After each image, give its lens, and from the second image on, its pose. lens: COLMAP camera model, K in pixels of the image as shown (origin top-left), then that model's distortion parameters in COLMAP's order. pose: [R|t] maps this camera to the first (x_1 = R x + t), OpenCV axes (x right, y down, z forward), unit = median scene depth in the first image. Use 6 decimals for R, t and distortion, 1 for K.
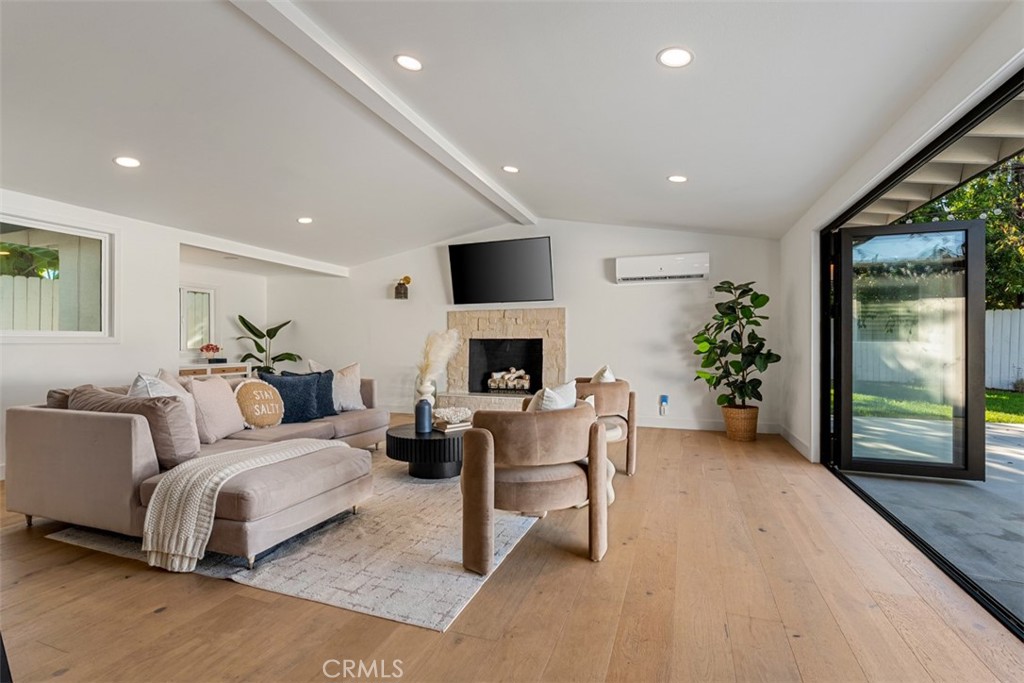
lens RADIAL K [[483.4, 0, 513.2], [0, 483.4, 346.8], [0, 0, 1]] dist [0.003260, -0.000257]
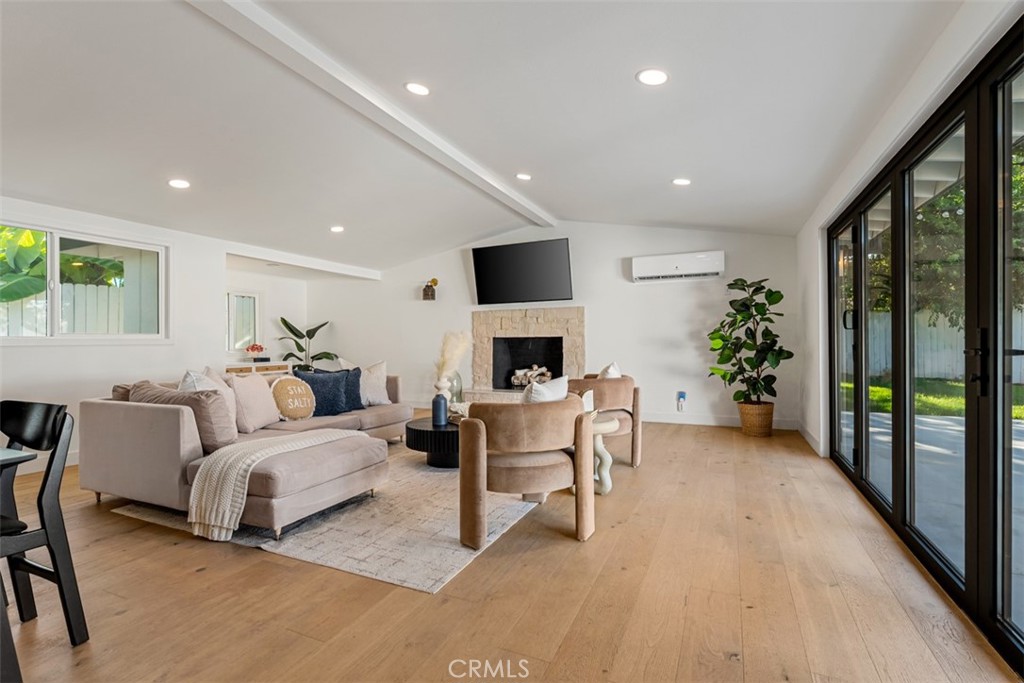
lens RADIAL K [[483.4, 0, 516.5], [0, 483.4, 342.6], [0, 0, 1]] dist [0.003260, -0.000257]
pose [[0.997181, -0.007420, -0.074670, 0.054990], [0.007074, 0.999963, -0.004888, -0.000005], [0.074704, 0.004346, 0.997196, -0.051454]]
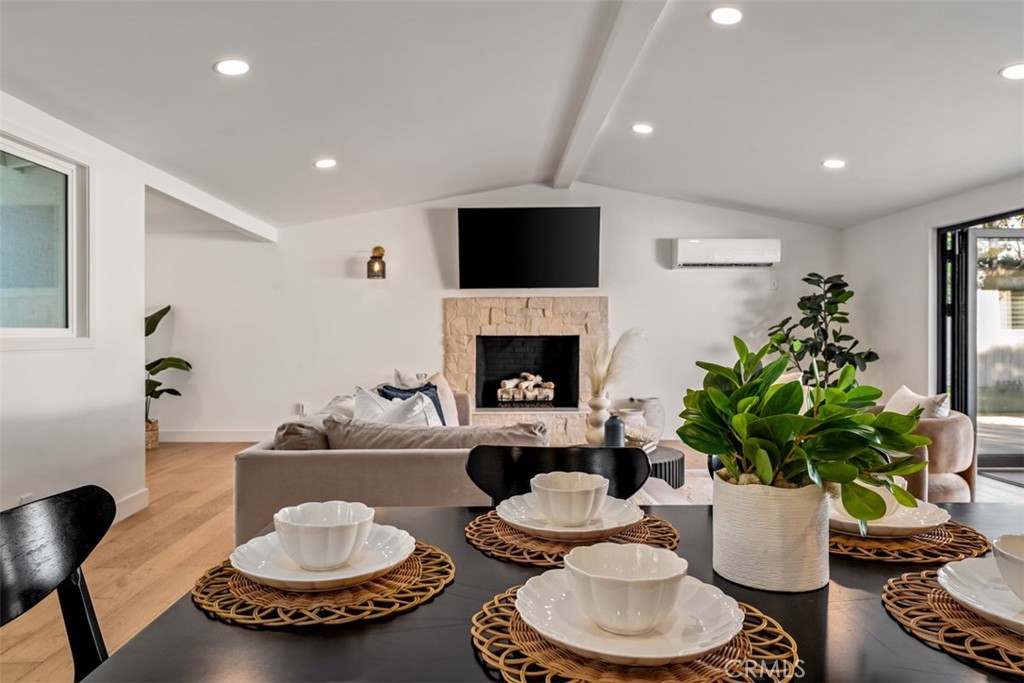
lens RADIAL K [[680.3, 0, 512.8], [0, 680.3, 335.3], [0, 0, 1]] dist [0.026374, 0.001234]
pose [[0.929871, -0.002114, 0.367881, -0.627877], [0.005054, 0.999963, -0.007030, -0.013687], [-0.367852, 0.008396, 0.929846, 0.013314]]
